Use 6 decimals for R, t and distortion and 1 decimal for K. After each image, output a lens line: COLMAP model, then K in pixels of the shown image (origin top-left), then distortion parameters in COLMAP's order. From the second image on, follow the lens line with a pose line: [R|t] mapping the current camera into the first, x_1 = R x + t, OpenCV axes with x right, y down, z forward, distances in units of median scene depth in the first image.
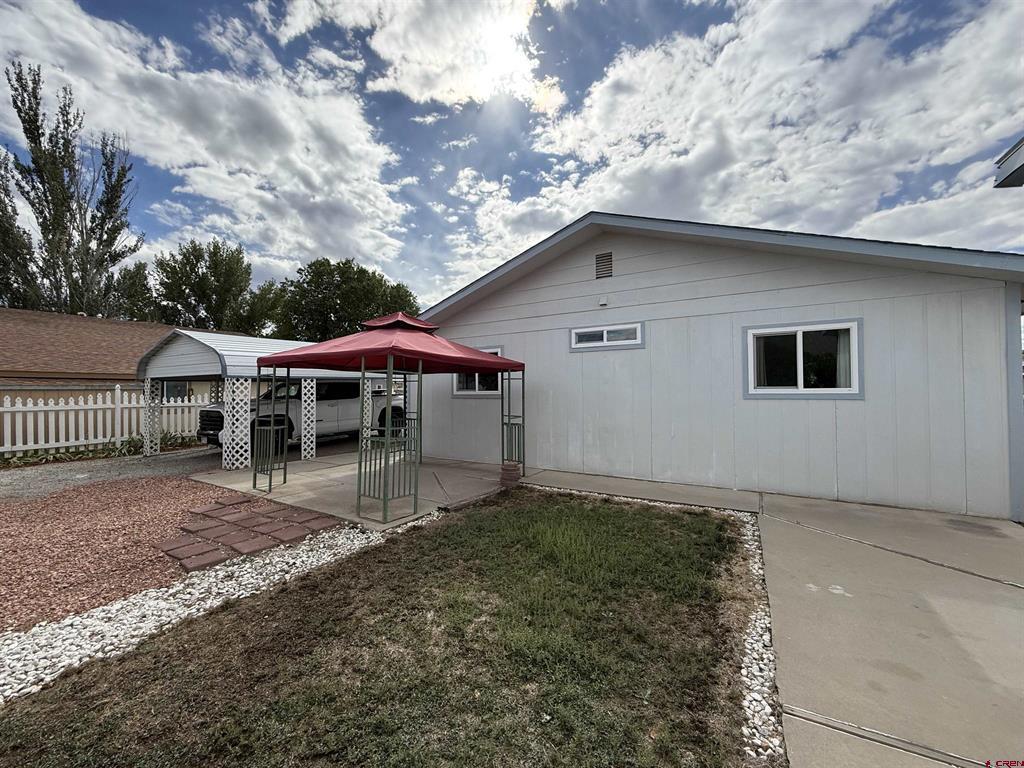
lens RADIAL K [[424.2, 0, 478.2], [0, 424.2, 385.8], [0, 0, 1]] dist [-0.047526, 0.000113]
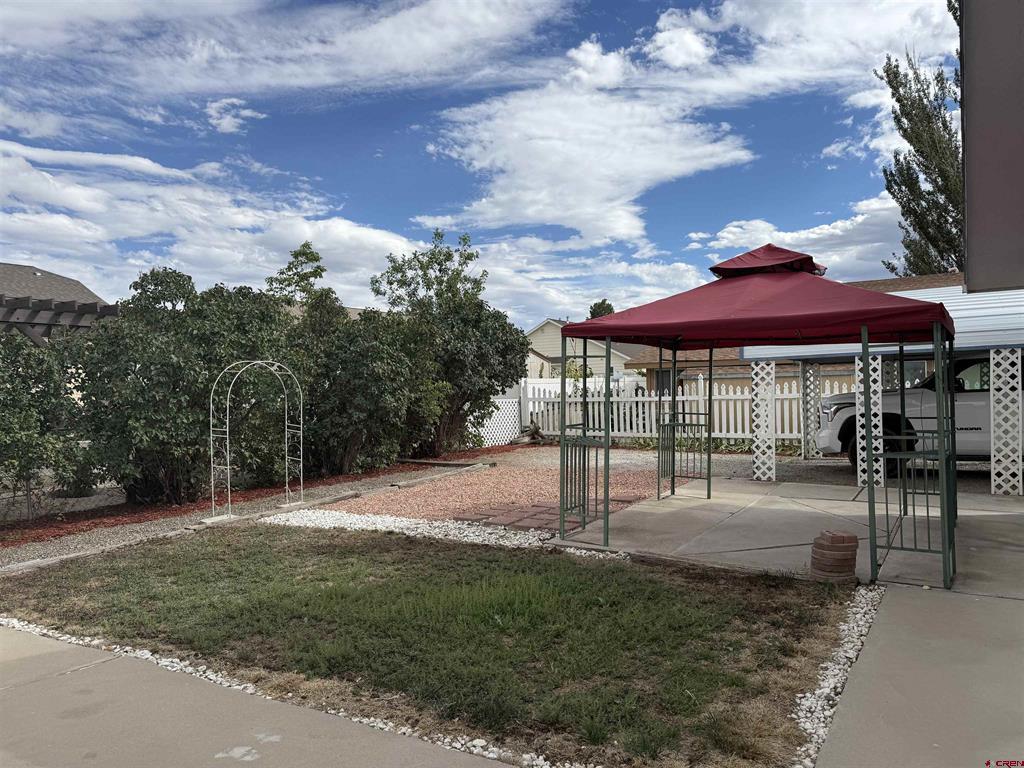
lens RADIAL K [[717.5, 0, 522.9], [0, 717.5, 387.4], [0, 0, 1]] dist [0.083759, -0.126010]
pose [[0.043546, 0.013156, -0.998965, 0.729495], [0.039425, 0.999112, 0.014876, -0.007209], [0.998273, -0.040032, 0.042989, 0.516940]]
